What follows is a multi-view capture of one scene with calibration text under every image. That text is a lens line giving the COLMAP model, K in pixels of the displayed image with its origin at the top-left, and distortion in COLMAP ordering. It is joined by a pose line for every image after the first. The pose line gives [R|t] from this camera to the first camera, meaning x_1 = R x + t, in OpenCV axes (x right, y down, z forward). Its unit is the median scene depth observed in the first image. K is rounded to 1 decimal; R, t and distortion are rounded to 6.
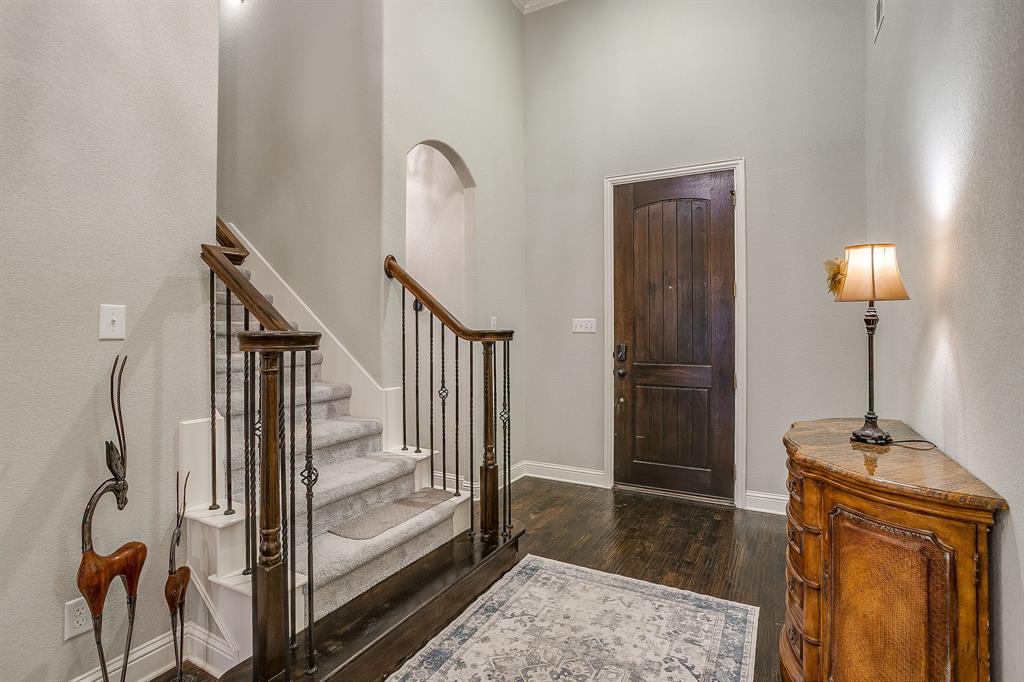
lens RADIAL K [[507.5, 0, 507.9], [0, 507.5, 334.6], [0, 0, 1]] dist [0.002921, 0.008543]
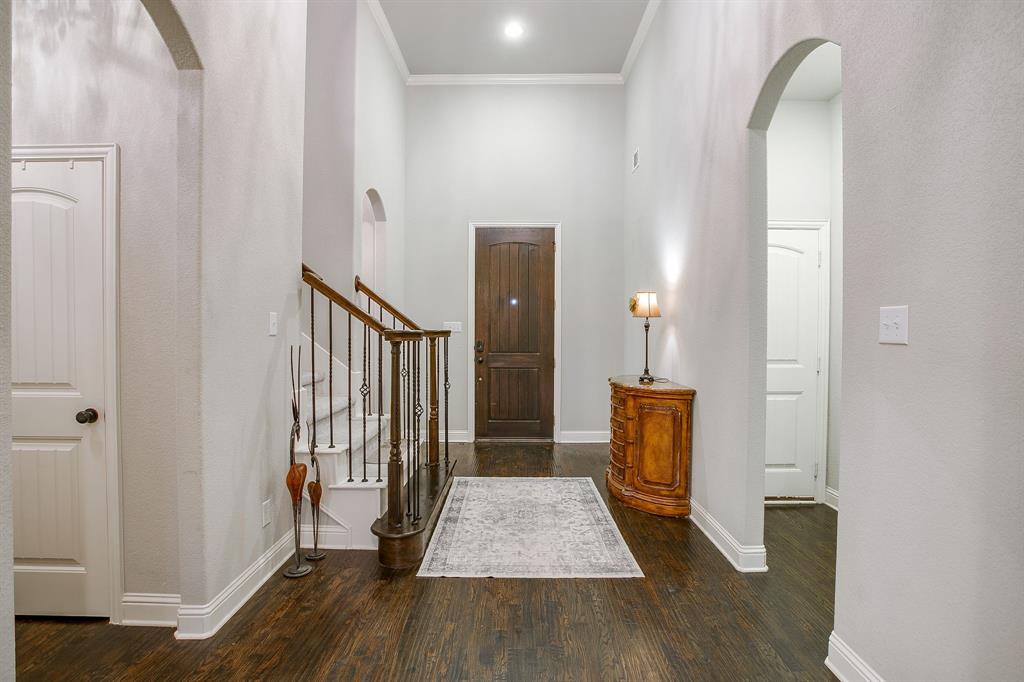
lens RADIAL K [[507.5, 0, 510.2], [0, 507.5, 338.7], [0, 0, 1]] dist [0.002921, 0.008543]
pose [[0.884606, -0.006062, 0.466300, -0.673115], [0.001882, 0.999954, 0.009430, 0.004168], [-0.466335, -0.007464, 0.884576, -0.543387]]
